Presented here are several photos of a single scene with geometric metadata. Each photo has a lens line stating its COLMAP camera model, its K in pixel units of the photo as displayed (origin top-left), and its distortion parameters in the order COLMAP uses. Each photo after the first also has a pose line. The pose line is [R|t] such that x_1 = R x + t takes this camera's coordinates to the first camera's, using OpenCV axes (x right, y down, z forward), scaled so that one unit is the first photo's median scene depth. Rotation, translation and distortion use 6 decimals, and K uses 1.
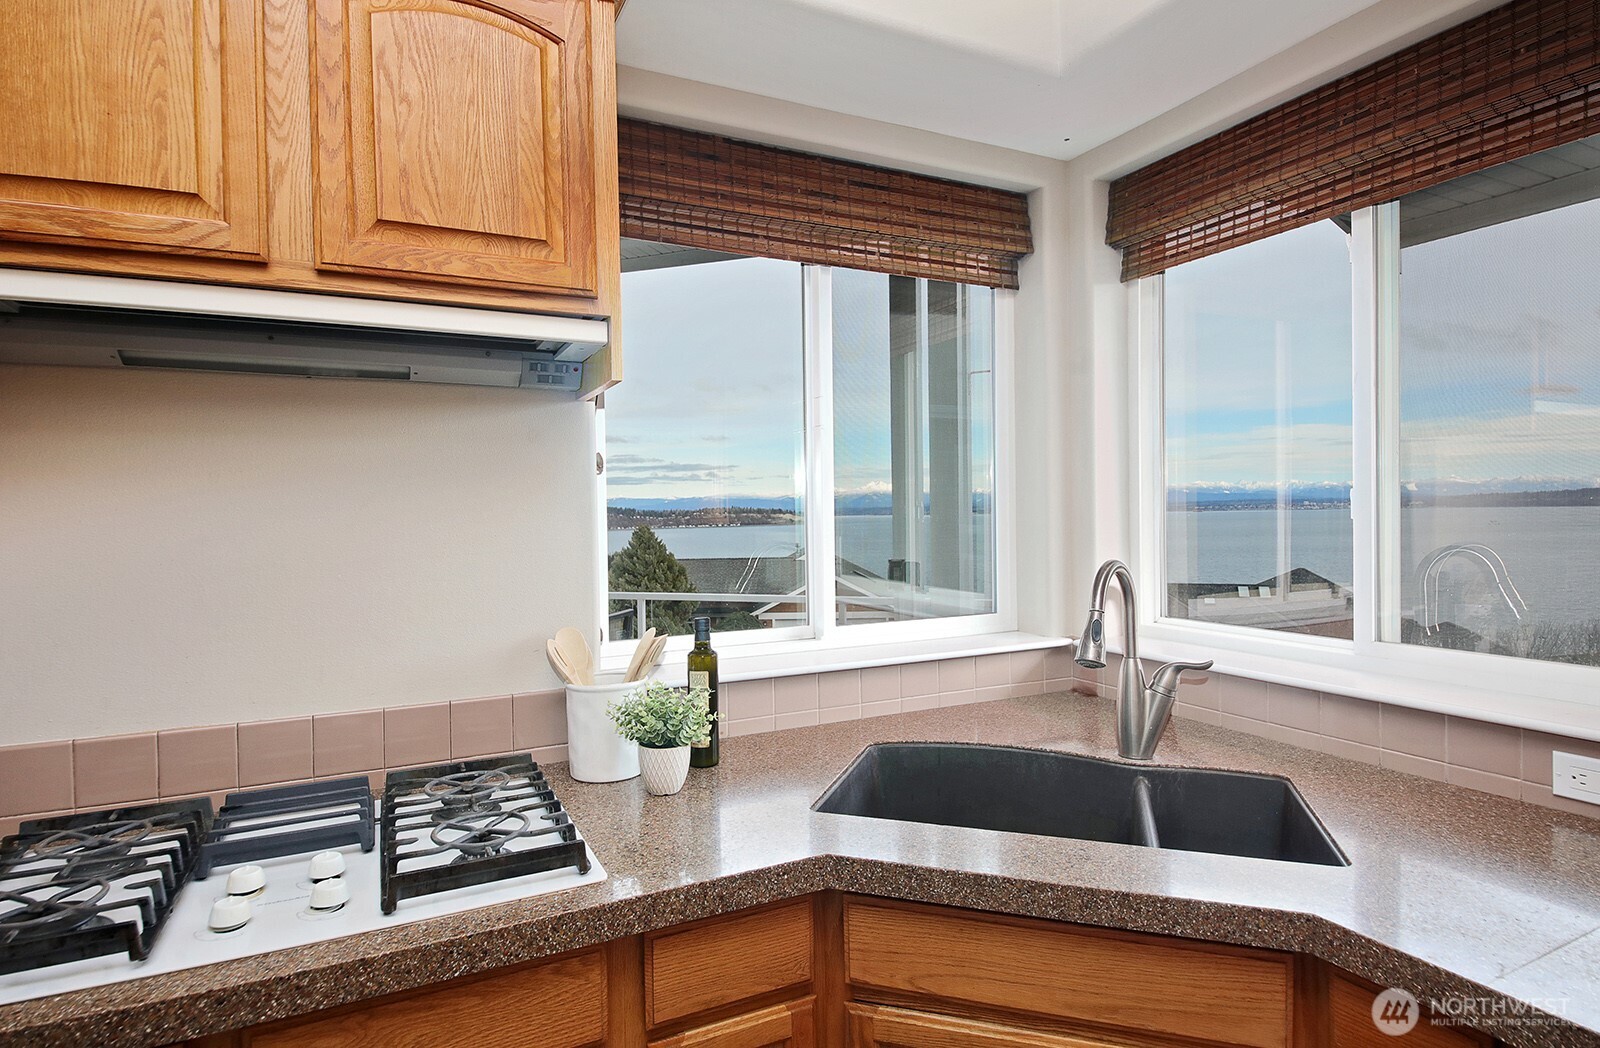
lens RADIAL K [[854.5, 0, 800.0], [0, 854.5, 524.0], [0, 0, 1]] dist [0.002789, -0.000412]
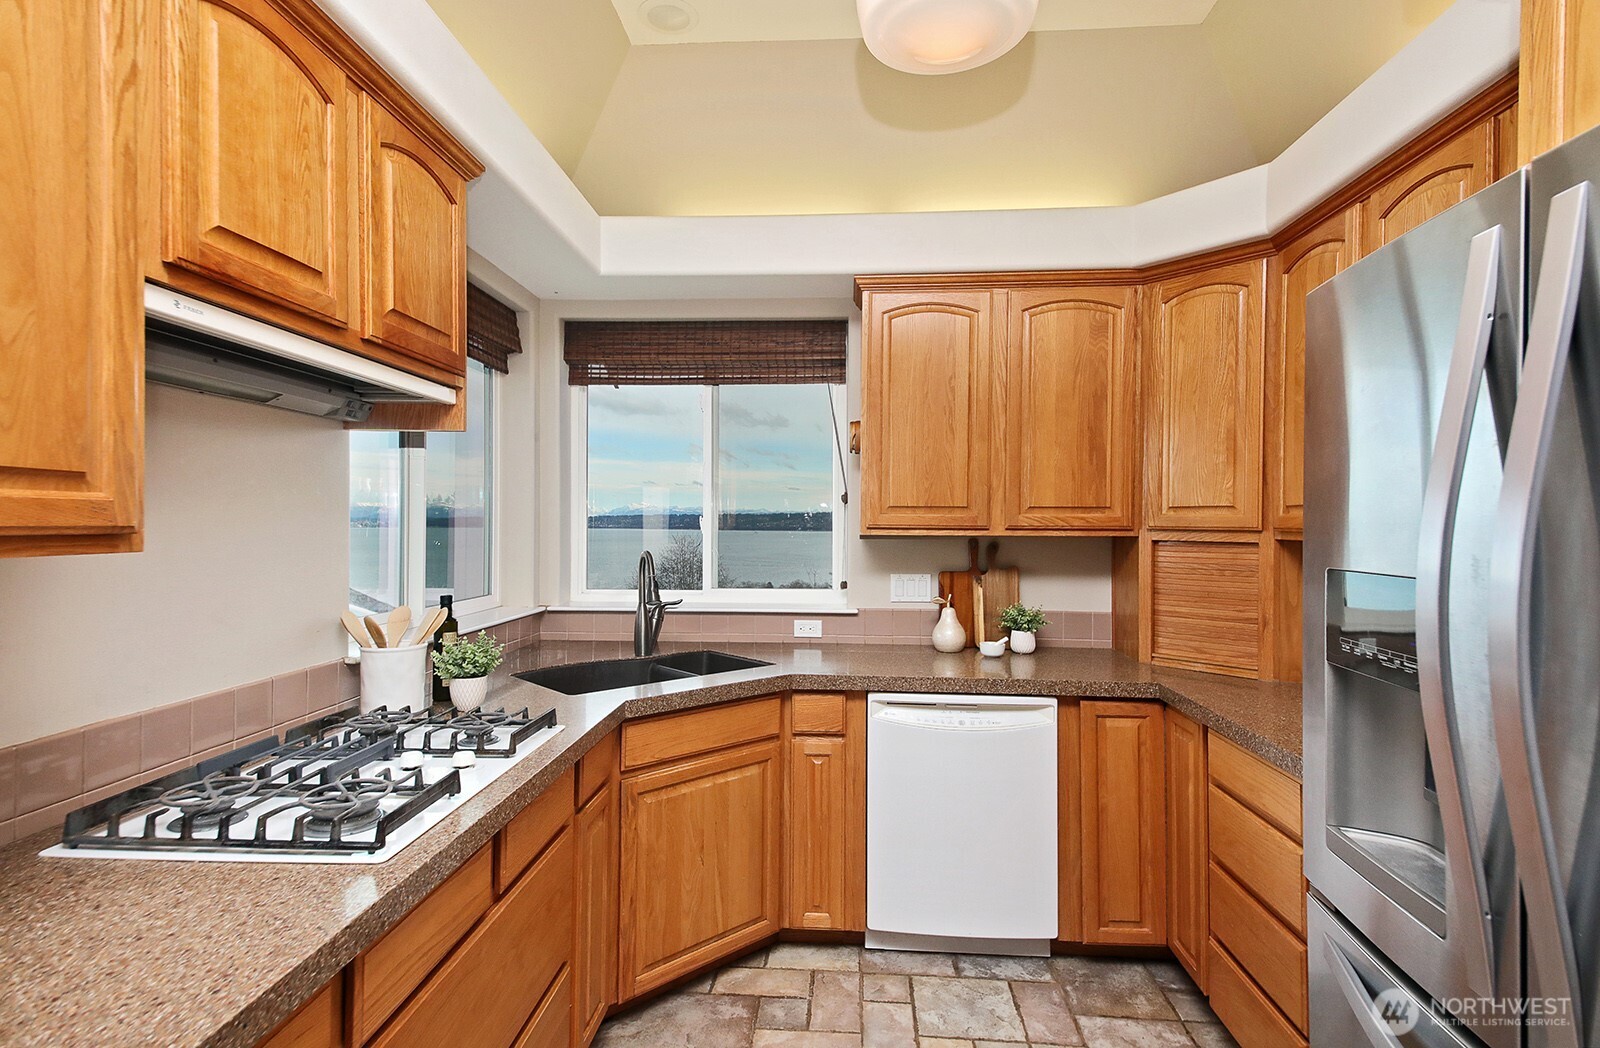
lens RADIAL K [[778.8, 0, 800.0], [0, 778.8, 524.0], [0, 0, 1]] dist [0.000089, 0.000036]
pose [[0.499045, 0.017641, 0.866396, -1.015109], [-0.002713, 0.999820, -0.018796, 0.016001], [-0.866572, 0.007030, 0.499003, -0.171070]]
